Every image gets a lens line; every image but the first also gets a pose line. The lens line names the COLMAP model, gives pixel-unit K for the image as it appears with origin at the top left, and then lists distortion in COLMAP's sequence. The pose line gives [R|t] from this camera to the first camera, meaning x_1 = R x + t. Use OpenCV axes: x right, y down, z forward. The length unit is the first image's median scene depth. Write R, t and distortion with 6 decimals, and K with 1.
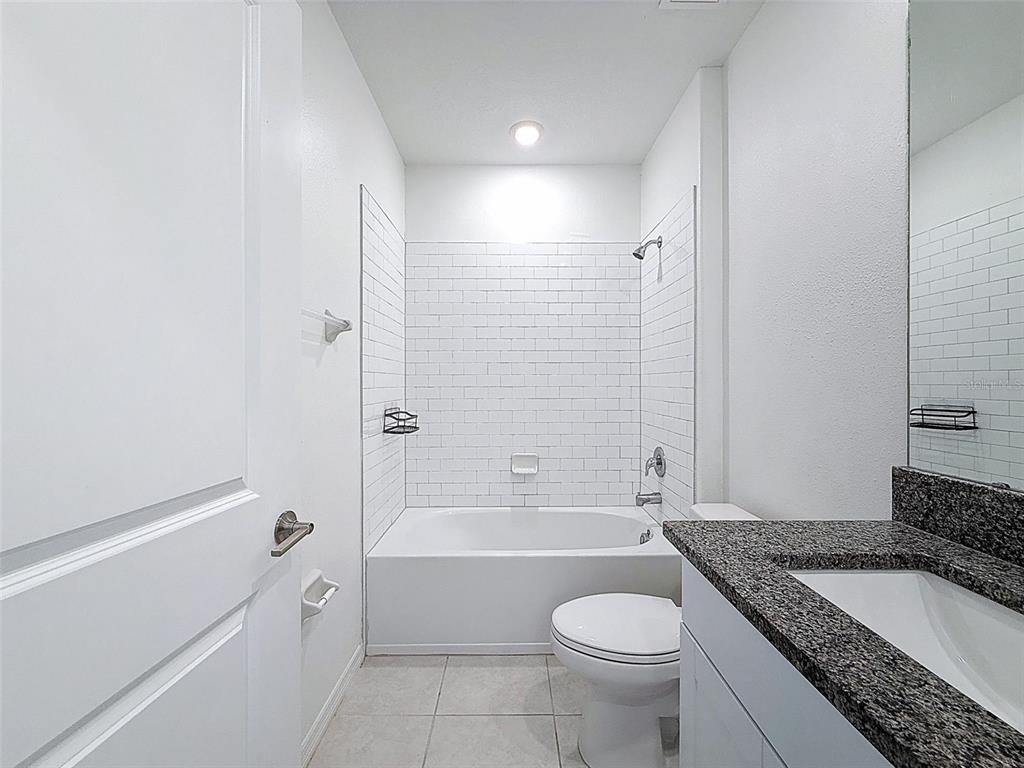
lens RADIAL K [[411.3, 0, 512.5], [0, 411.3, 382.0], [0, 0, 1]] dist [0.001310, -0.000756]
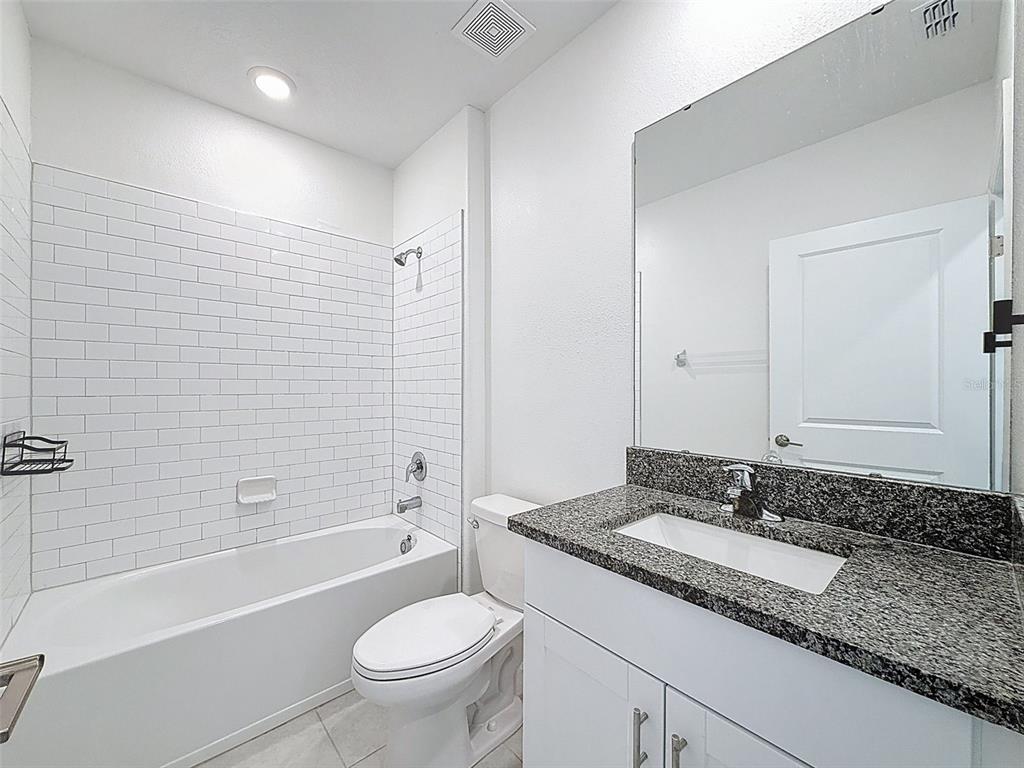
lens RADIAL K [[411.3, 0, 510.4], [0, 411.3, 388.2], [0, 0, 1]] dist [0.001310, -0.000756]
pose [[0.751789, 0.000691, 0.659403, -0.194533], [-0.000495, 1.000000, -0.000483, -0.001129], [-0.659403, 0.000037, 0.751789, 0.100358]]
